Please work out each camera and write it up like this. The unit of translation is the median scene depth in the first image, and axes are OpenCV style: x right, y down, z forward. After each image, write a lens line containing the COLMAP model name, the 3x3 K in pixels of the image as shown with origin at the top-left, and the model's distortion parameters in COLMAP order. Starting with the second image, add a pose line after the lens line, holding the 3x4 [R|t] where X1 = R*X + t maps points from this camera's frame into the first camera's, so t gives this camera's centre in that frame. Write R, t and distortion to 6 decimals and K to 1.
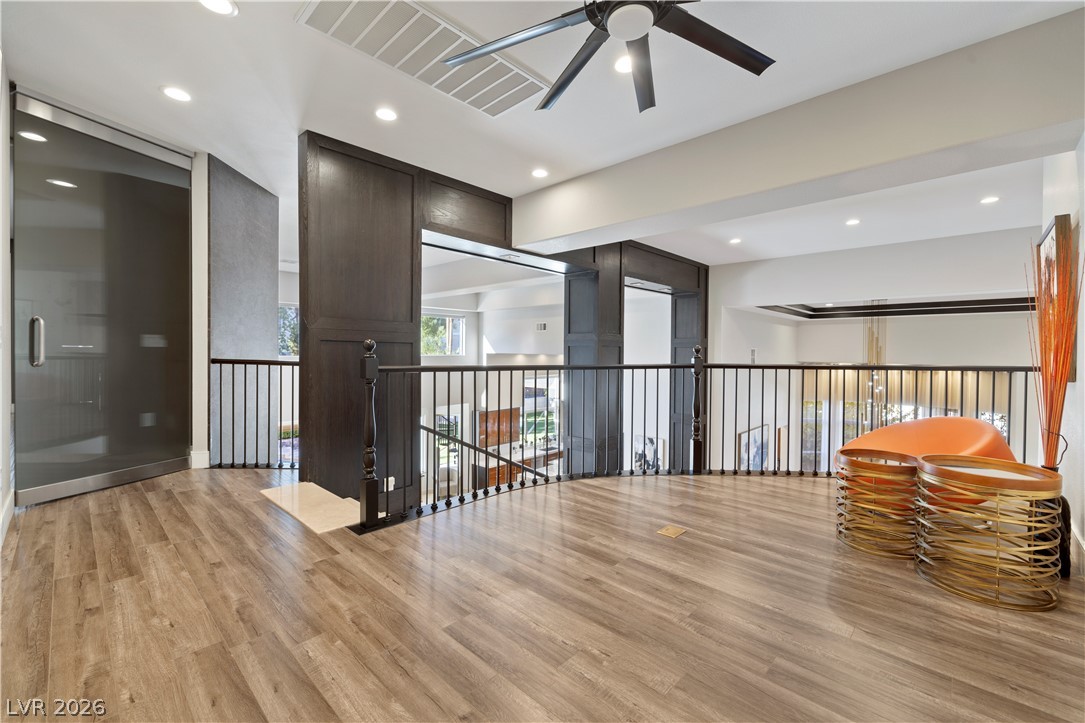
lens RADIAL K [[461.1, 0, 536.7], [0, 461.1, 355.9], [0, 0, 1]] dist [-0.000035, 0.000118]
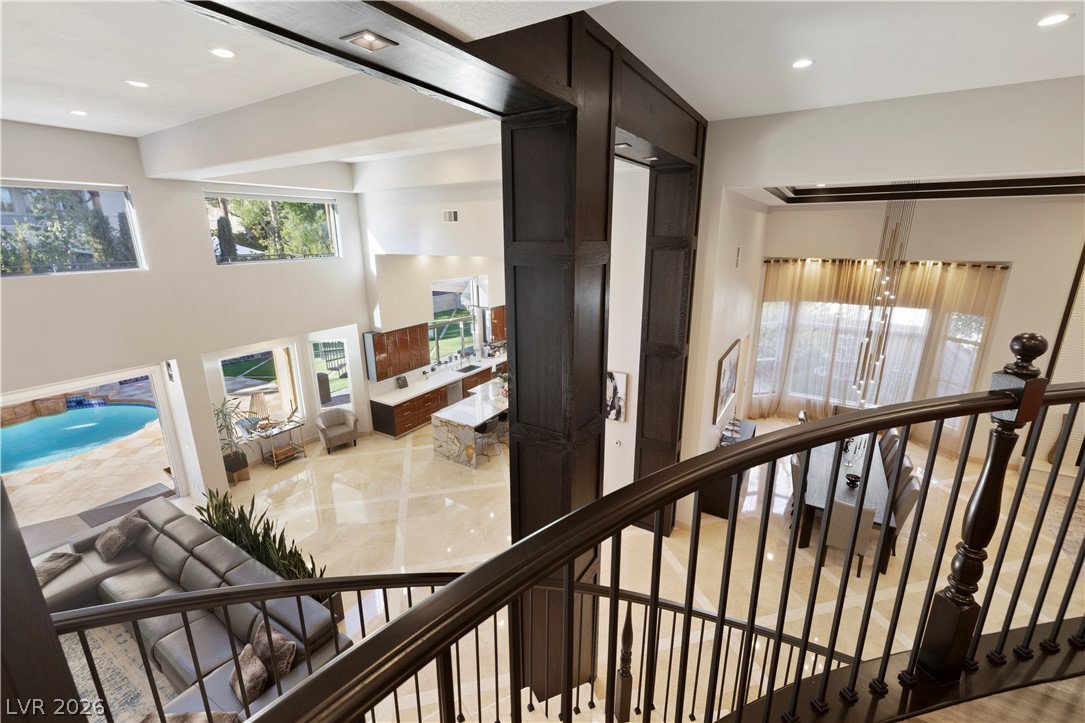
lens RADIAL K [[461.1, 0, 536.7], [0, 461.1, 355.9], [0, 0, 1]] dist [-0.000035, 0.000118]
pose [[0.980489, -0.063537, 0.186025, -0.007054], [0.015730, 0.968650, 0.247932, -0.037539], [-0.195945, -0.240169, 0.950749, 0.335495]]
